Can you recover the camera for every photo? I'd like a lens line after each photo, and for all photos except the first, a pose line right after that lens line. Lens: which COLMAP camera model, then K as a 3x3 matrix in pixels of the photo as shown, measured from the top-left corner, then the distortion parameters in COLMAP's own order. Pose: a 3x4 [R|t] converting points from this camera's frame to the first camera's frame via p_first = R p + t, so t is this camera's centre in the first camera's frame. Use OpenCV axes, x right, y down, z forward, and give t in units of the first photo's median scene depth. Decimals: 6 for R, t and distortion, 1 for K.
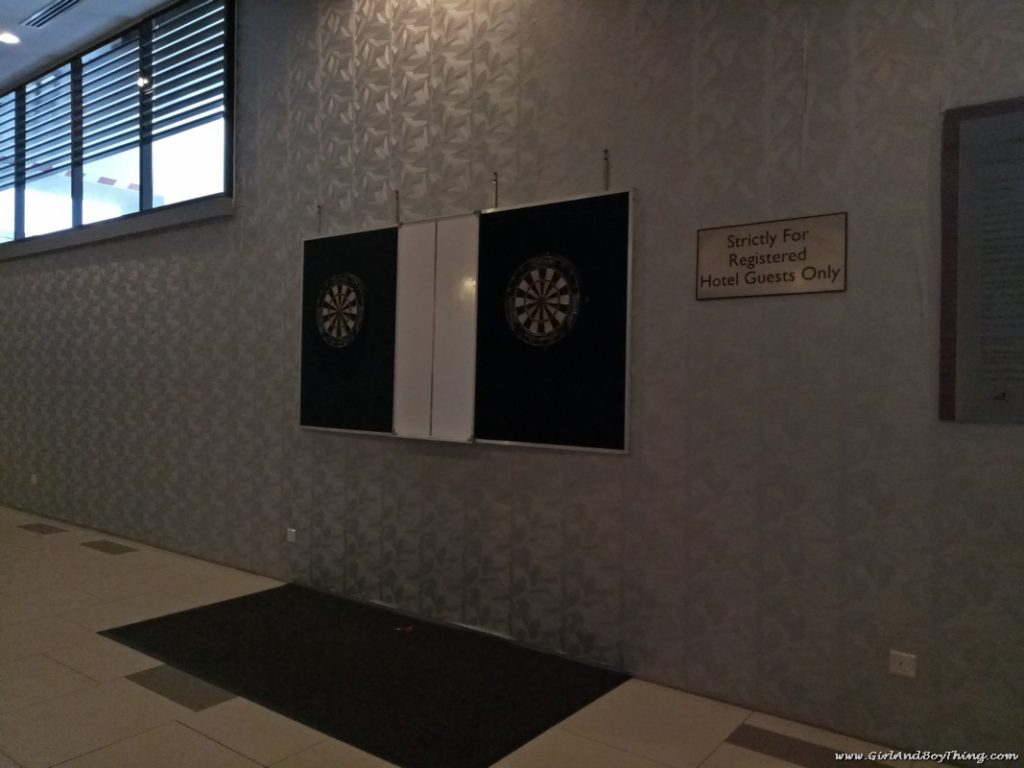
lens RADIAL K [[772.3, 0, 511.7], [0, 772.3, 384.7], [0, 0, 1]] dist [0.006023, 0.001387]
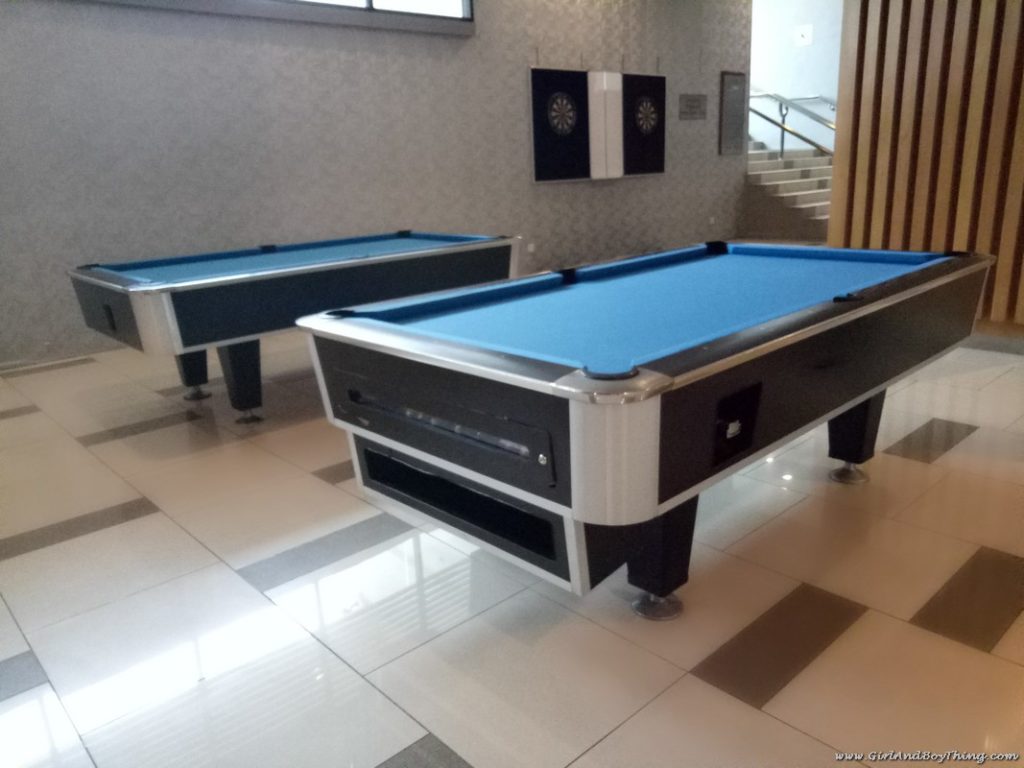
lens RADIAL K [[772.3, 0, 512.4], [0, 772.3, 381.4], [0, 0, 1]] dist [0.006023, 0.001387]
pose [[0.184211, -0.266953, 0.945940, -2.326321], [0.080753, 0.963267, 0.256117, 0.040955], [-0.979564, 0.029208, 0.199001, 0.821709]]
